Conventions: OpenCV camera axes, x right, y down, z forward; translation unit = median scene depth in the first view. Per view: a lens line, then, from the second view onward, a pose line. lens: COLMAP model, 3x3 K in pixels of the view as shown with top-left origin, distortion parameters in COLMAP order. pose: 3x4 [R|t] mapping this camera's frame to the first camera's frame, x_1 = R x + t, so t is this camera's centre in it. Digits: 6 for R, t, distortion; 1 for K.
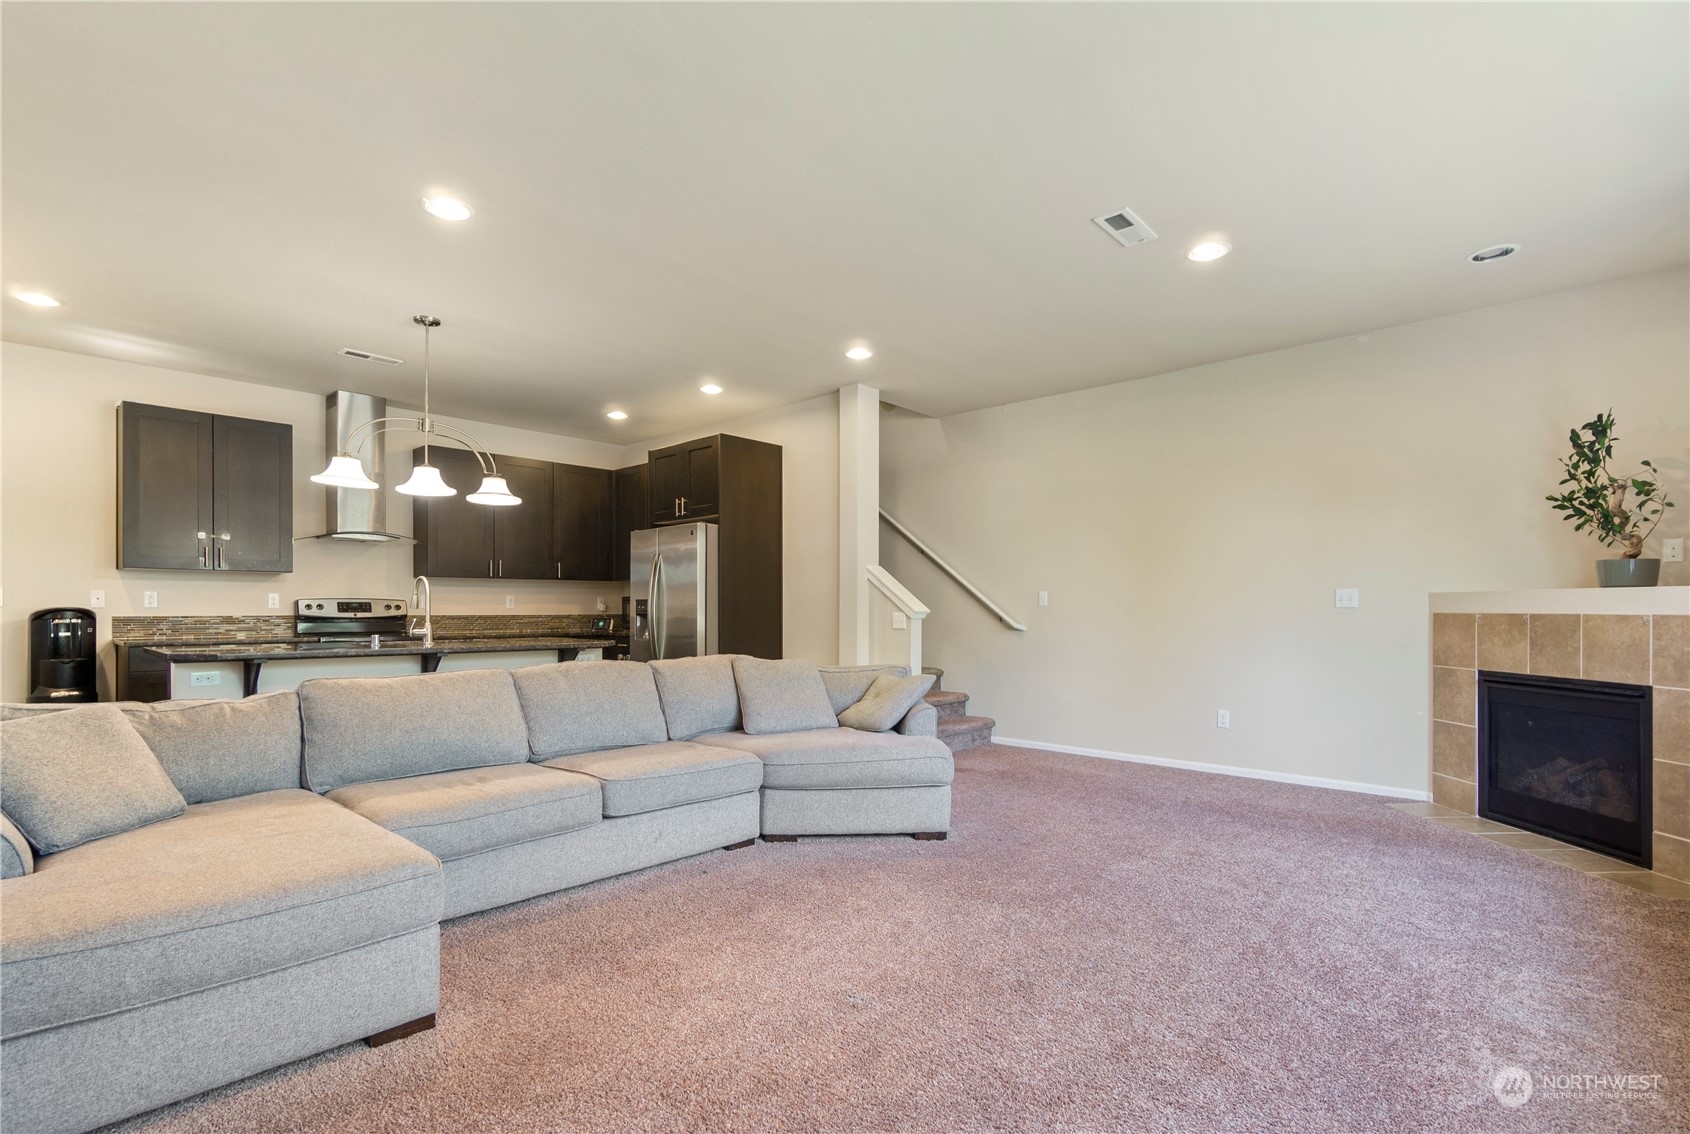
lens RADIAL K [[831.9, 0, 844.6], [0, 831.9, 609.3], [0, 0, 1]] dist [0.010947, -0.000202]
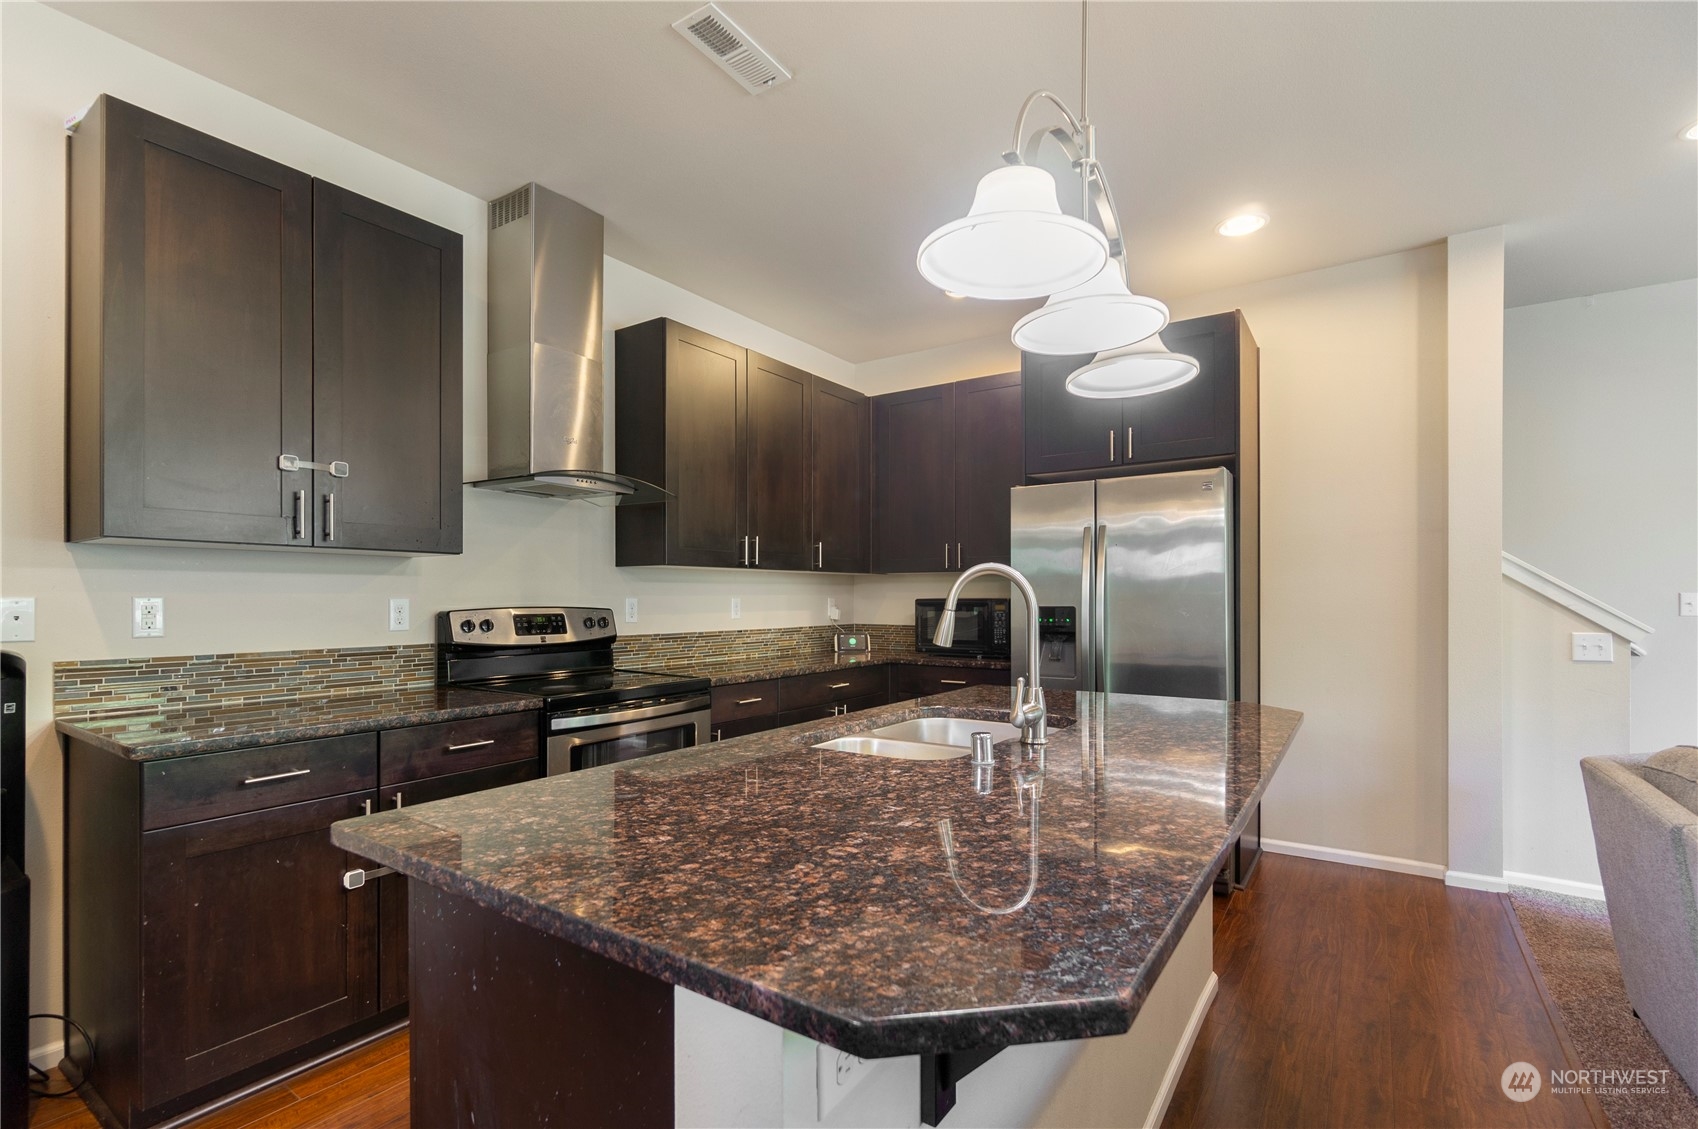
lens RADIAL K [[802.6, 0, 817.5], [0, 802.6, 599.7], [0, 0, 1]] dist [-0.000999, 0.000853]
pose [[0.990822, -0.001106, 0.135170, -0.509068], [0.000984, 0.999999, 0.000968, -0.018575], [-0.135171, -0.000826, 0.990822, 0.517321]]
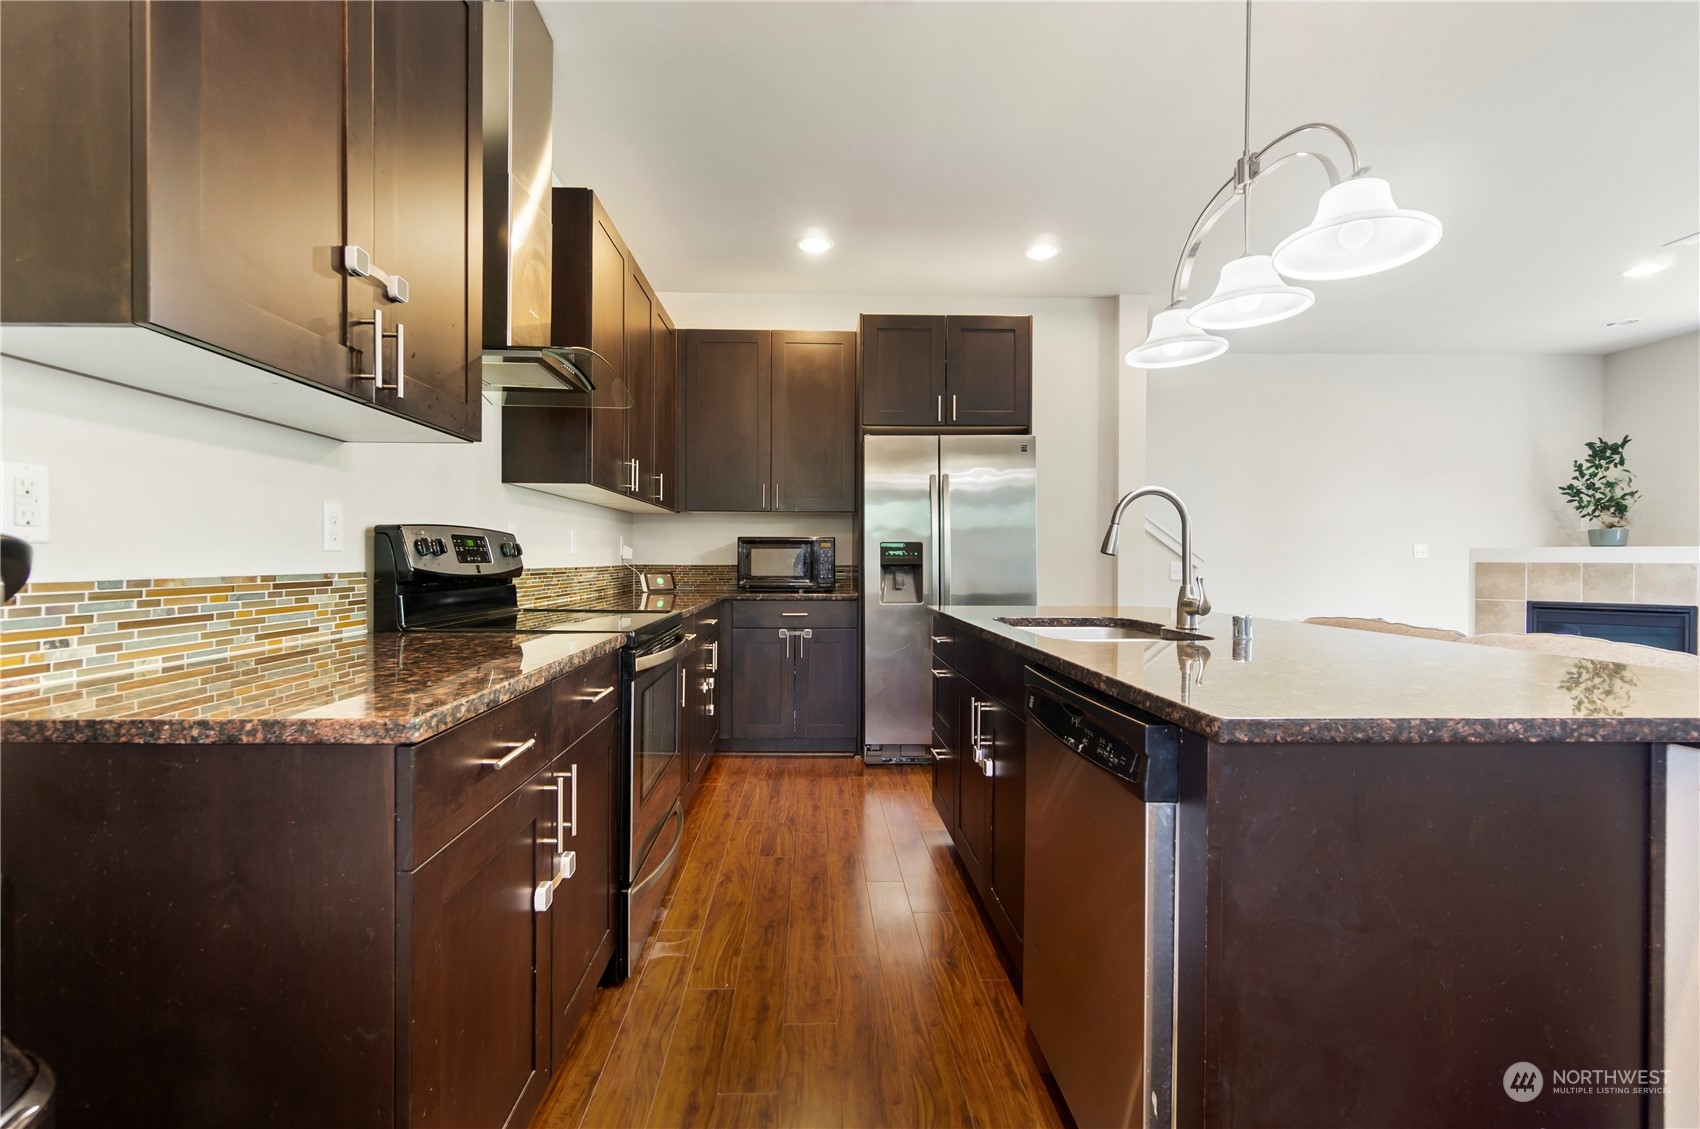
lens RADIAL K [[762.3, 0, 850.0], [0, 762.3, 564.5], [0, 0, 1]] dist [0.000834, 0.000050]
pose [[0.699144, -0.002891, 0.714975, -0.750307], [-0.002570, 0.999975, 0.006556, 0.001778], [-0.714976, -0.006421, 0.699119, 0.661270]]
